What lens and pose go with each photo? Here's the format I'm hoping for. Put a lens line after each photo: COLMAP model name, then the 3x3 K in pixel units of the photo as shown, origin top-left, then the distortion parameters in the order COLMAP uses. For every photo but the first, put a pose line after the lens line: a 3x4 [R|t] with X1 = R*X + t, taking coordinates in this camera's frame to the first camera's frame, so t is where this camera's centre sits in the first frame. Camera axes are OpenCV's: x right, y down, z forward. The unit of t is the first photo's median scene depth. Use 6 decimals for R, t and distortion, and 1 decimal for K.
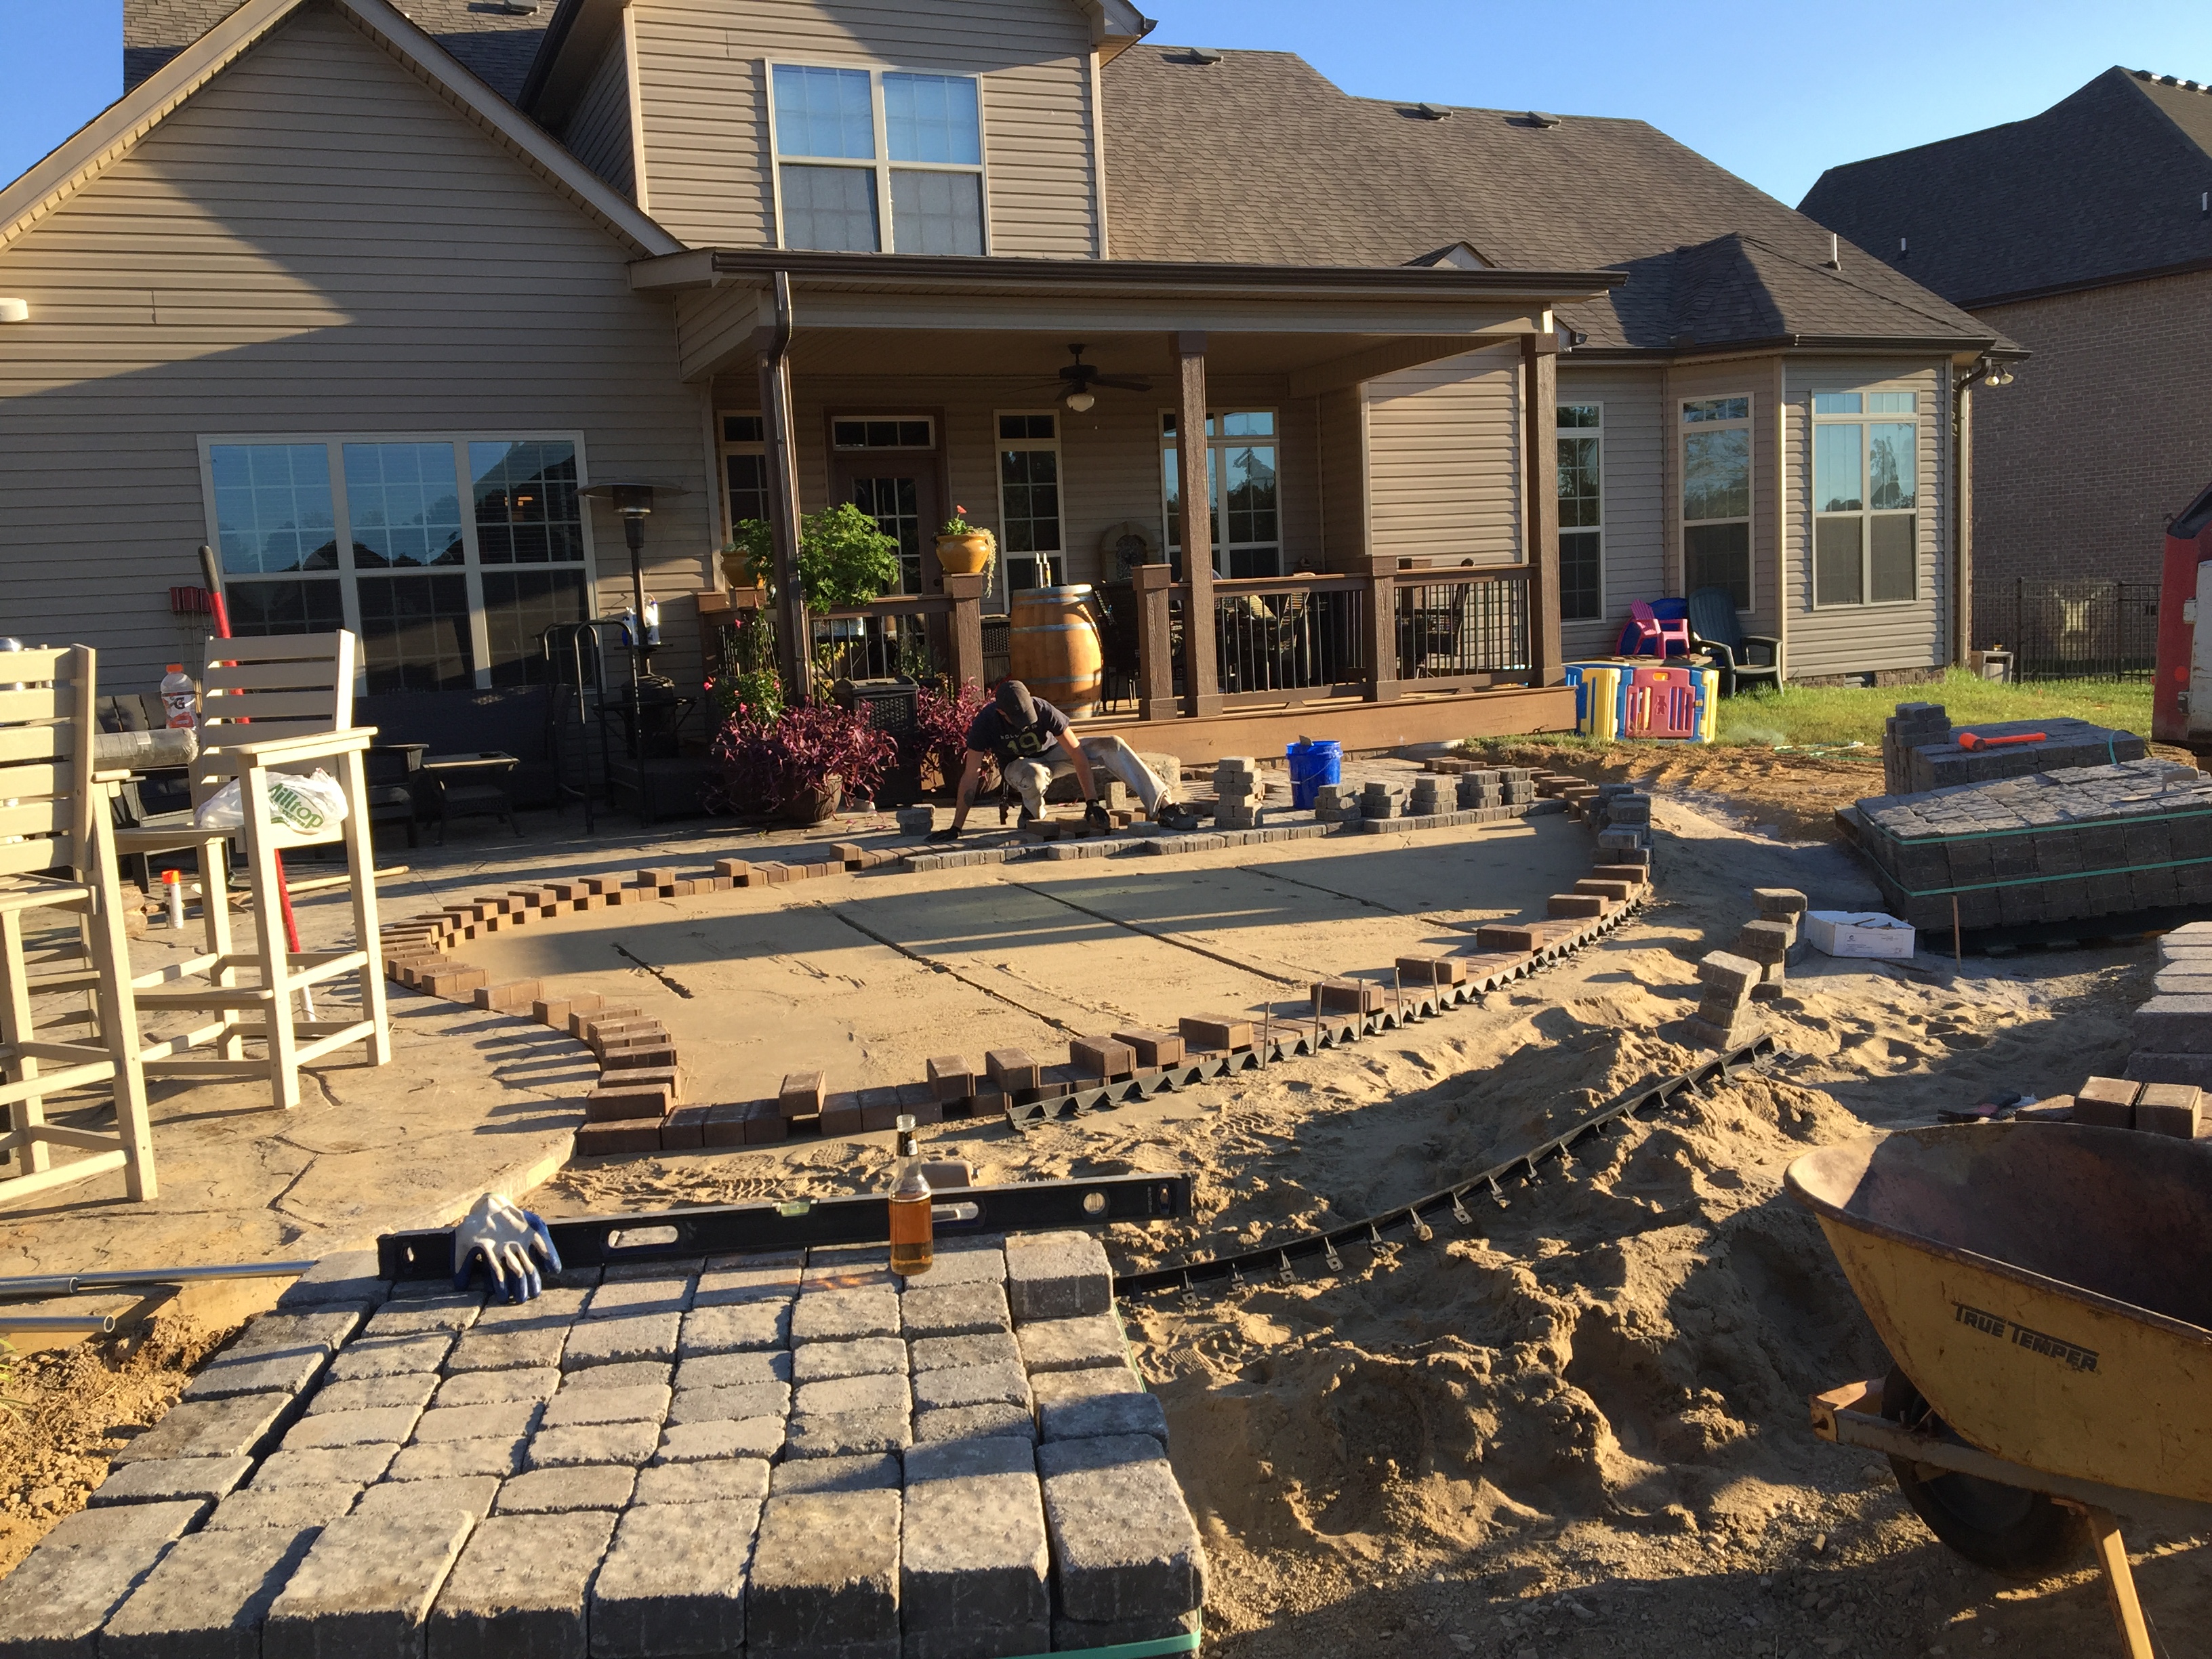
lens RADIAL K [[1845.6, 0, 1093.0], [0, 1845.6, 834.5], [0, 0, 1]] dist [0.107550, -0.133565]
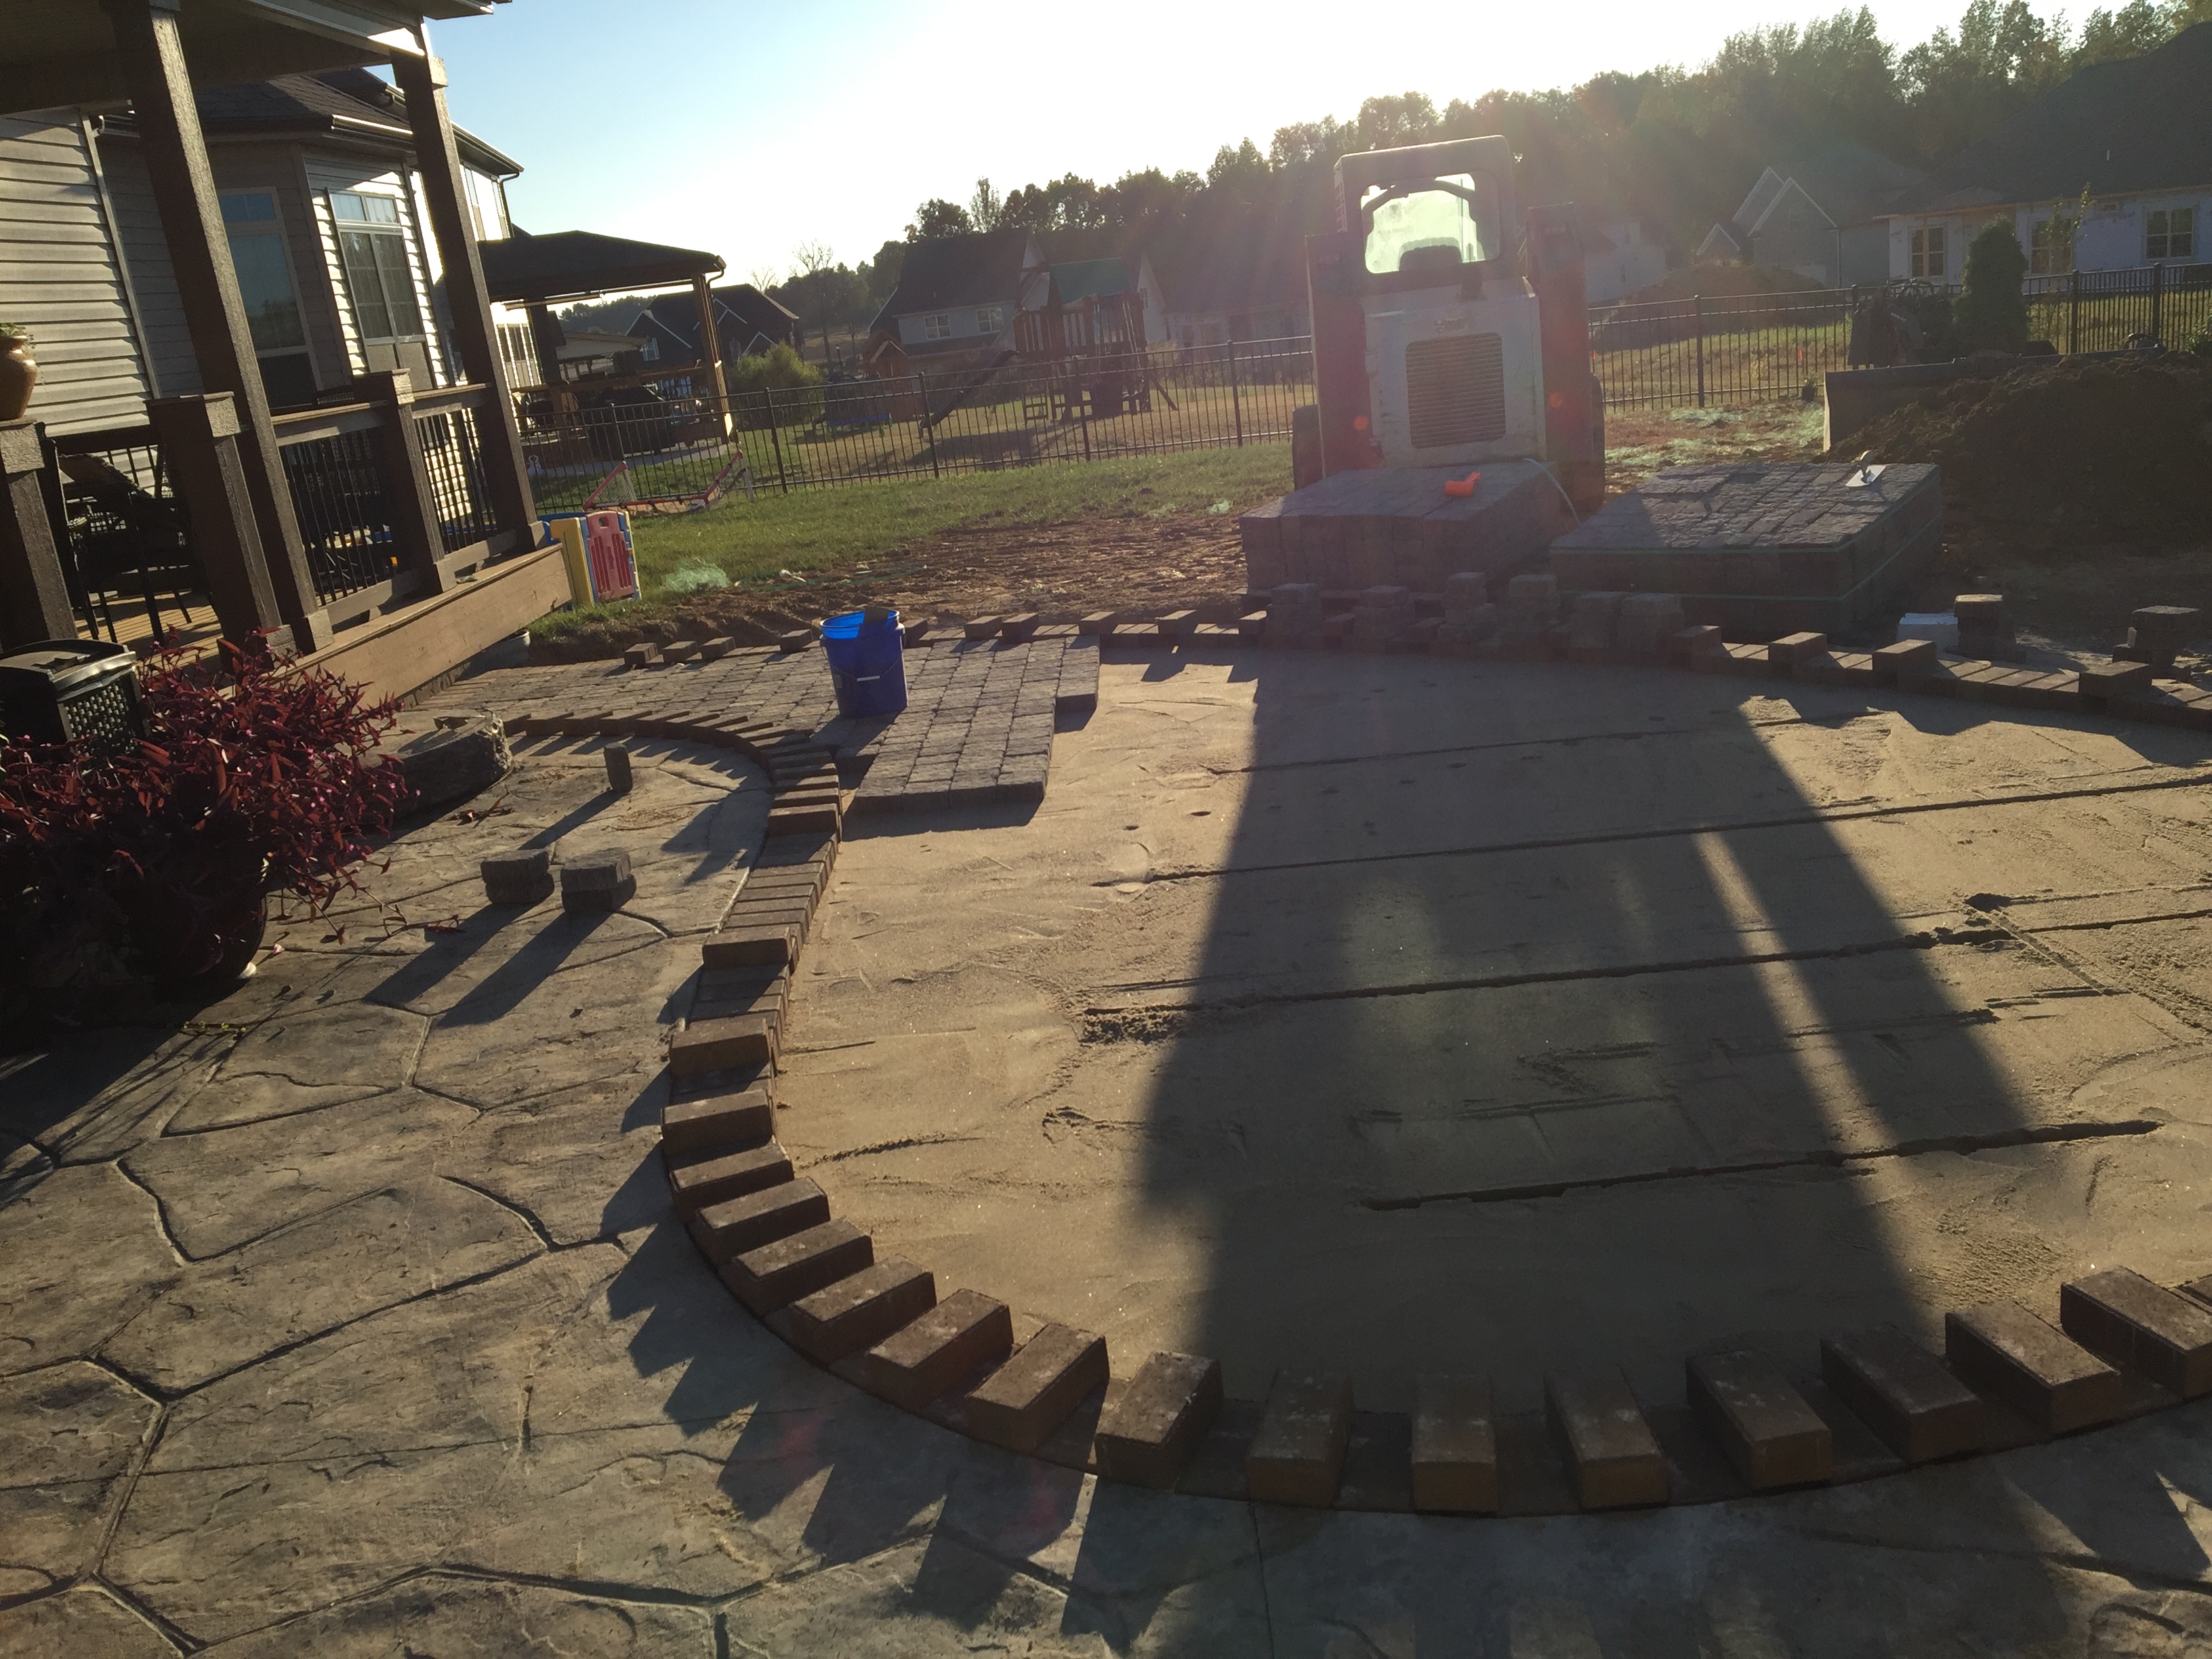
lens RADIAL K [[1849.6, 0, 1113.5], [0, 1849.6, 815.7], [0, 0, 1]] dist [0.063291, -0.085837]
pose [[0.424970, -0.248689, 0.870376, -0.340264], [0.206523, 0.962799, 0.174259, -0.059619], [-0.881333, 0.105698, 0.460521, 0.469019]]
